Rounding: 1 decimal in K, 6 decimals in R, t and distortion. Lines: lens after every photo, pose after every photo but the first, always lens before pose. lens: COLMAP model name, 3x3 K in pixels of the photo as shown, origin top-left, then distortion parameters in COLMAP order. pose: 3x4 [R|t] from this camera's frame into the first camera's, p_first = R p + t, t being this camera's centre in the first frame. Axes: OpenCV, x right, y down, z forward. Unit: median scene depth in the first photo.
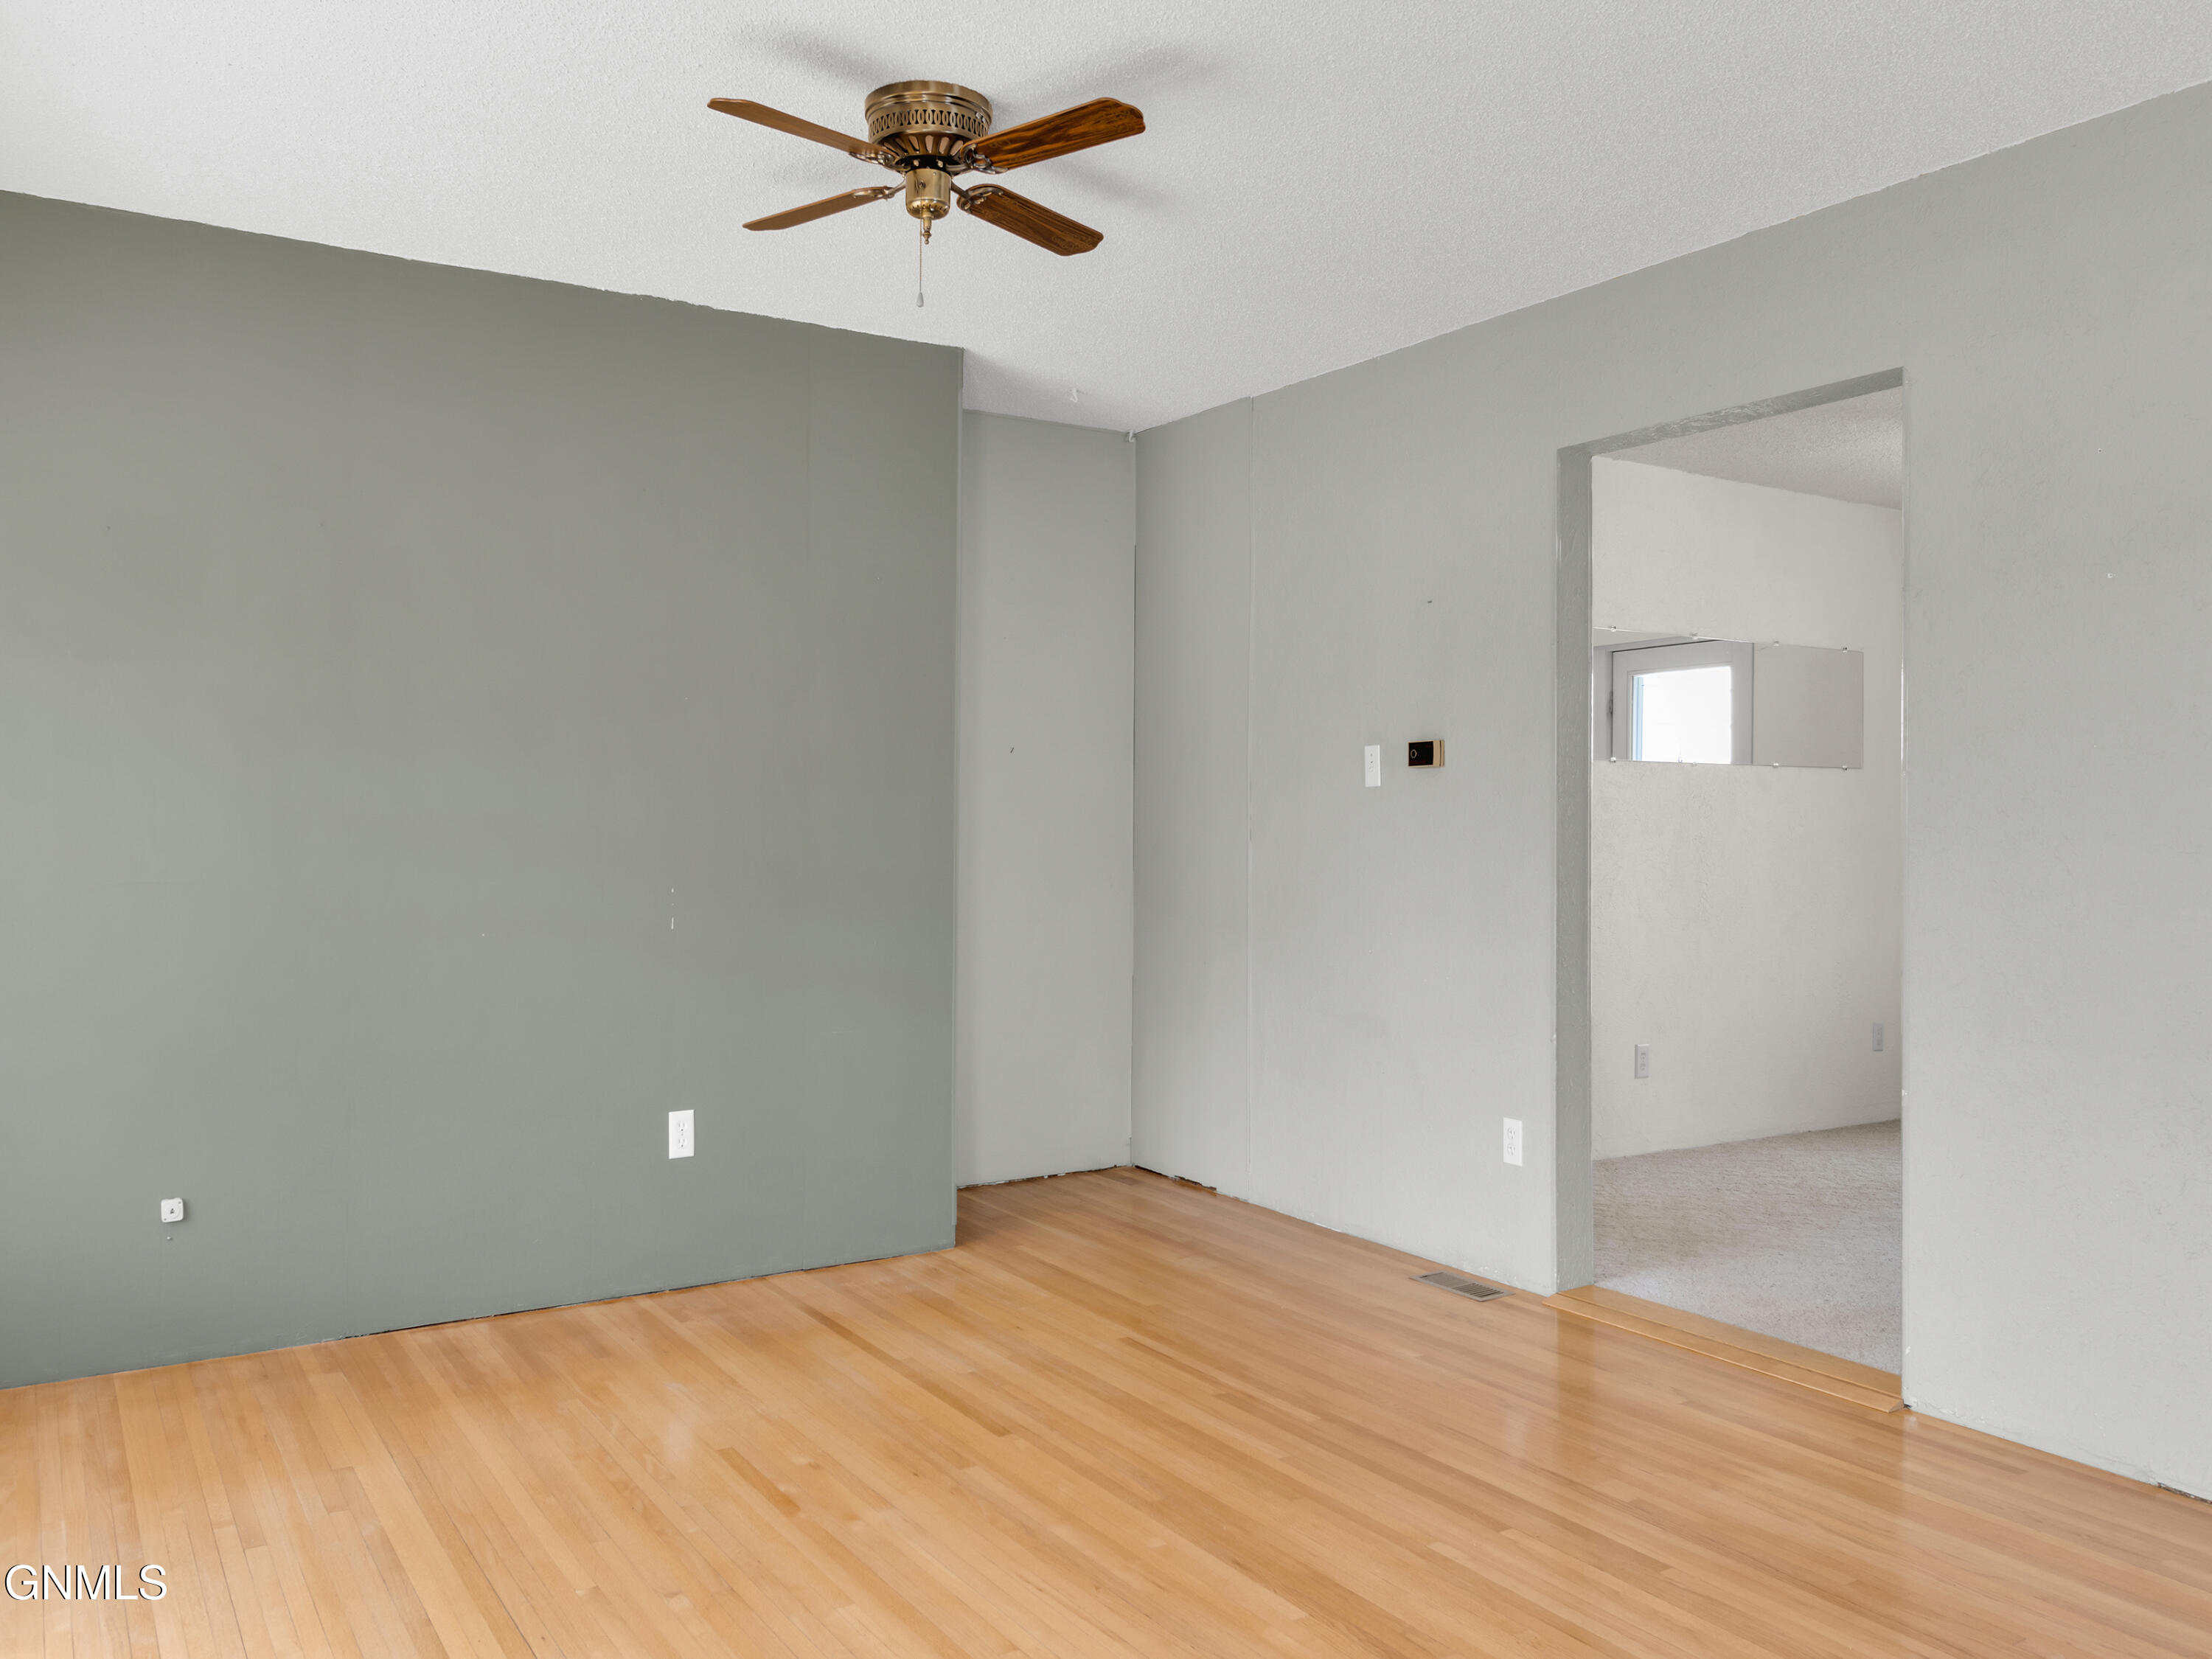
lens RADIAL K [[1705.6, 0, 1087.2], [0, 1705.6, 794.6], [0, 0, 1]] dist [0.002775, -0.000352]
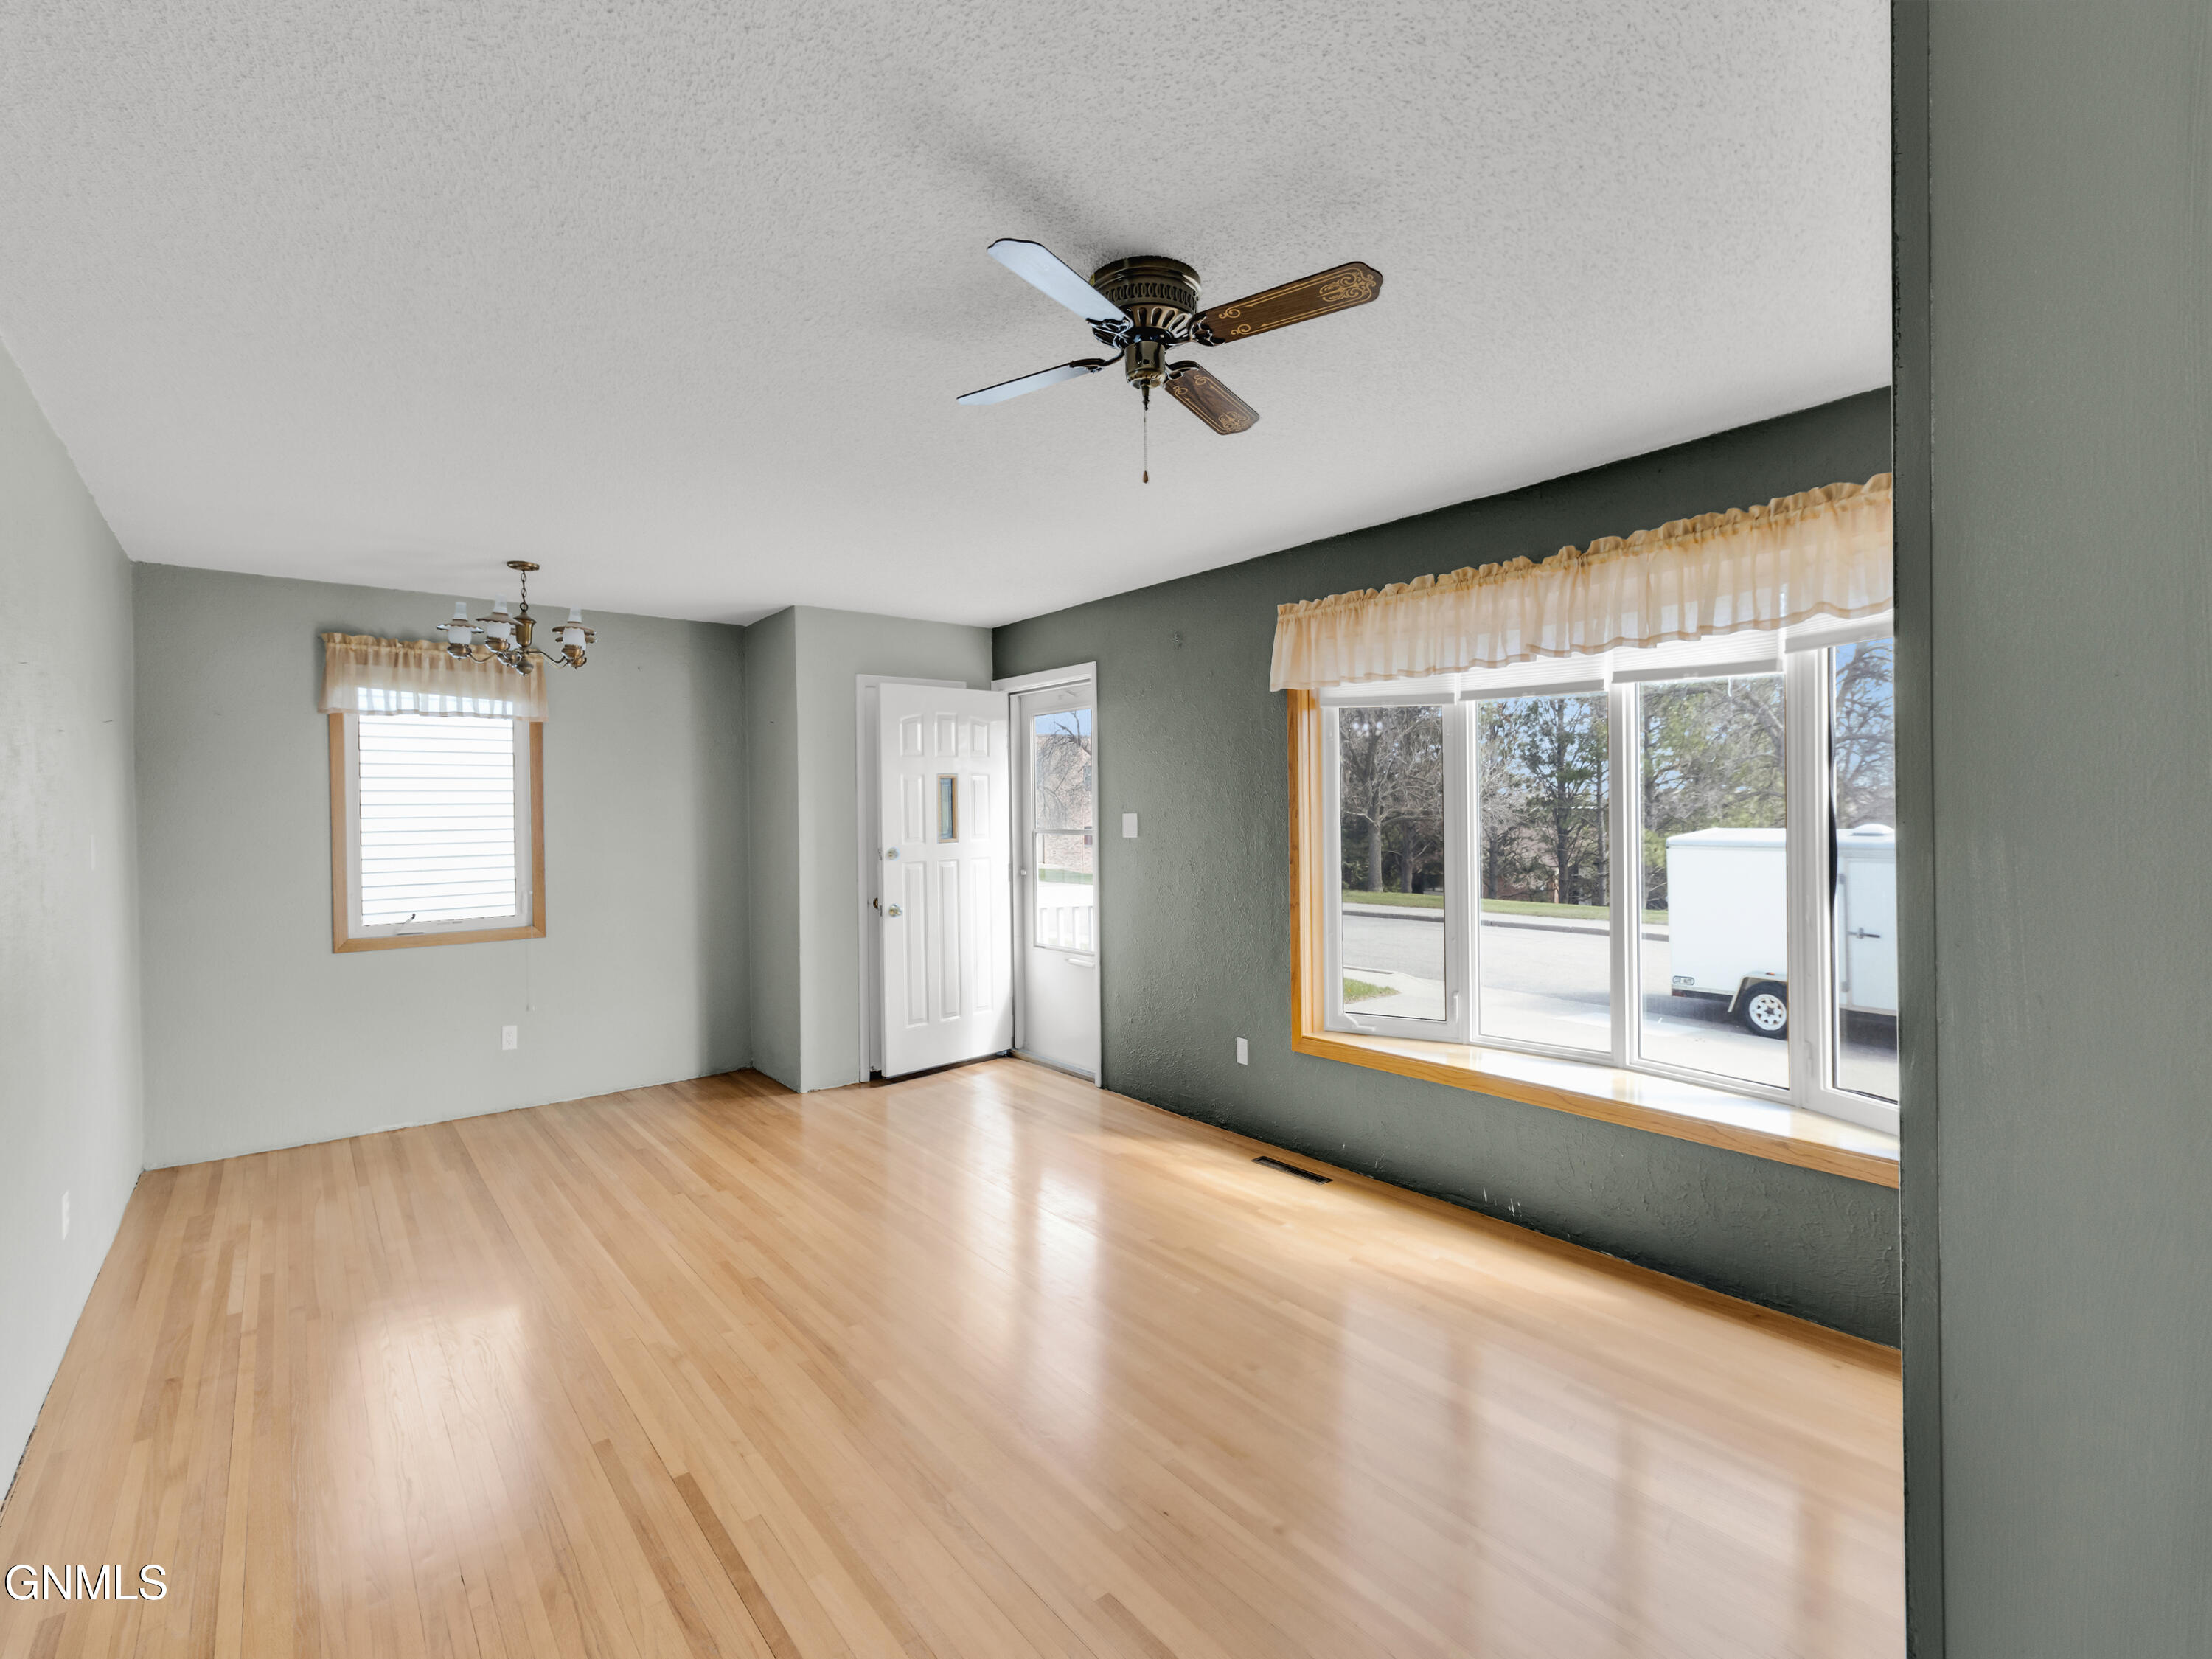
lens RADIAL K [[1035.7, 0, 1108.1], [0, 1035.7, 820.9], [0, 0, 1]] dist [0.011653, -0.000137]
pose [[-0.992982, 0.008665, -0.117946, 0.010325], [0.008588, 0.999962, 0.001162, -0.047358], [0.117951, 0.000141, -0.993019, 1.473179]]
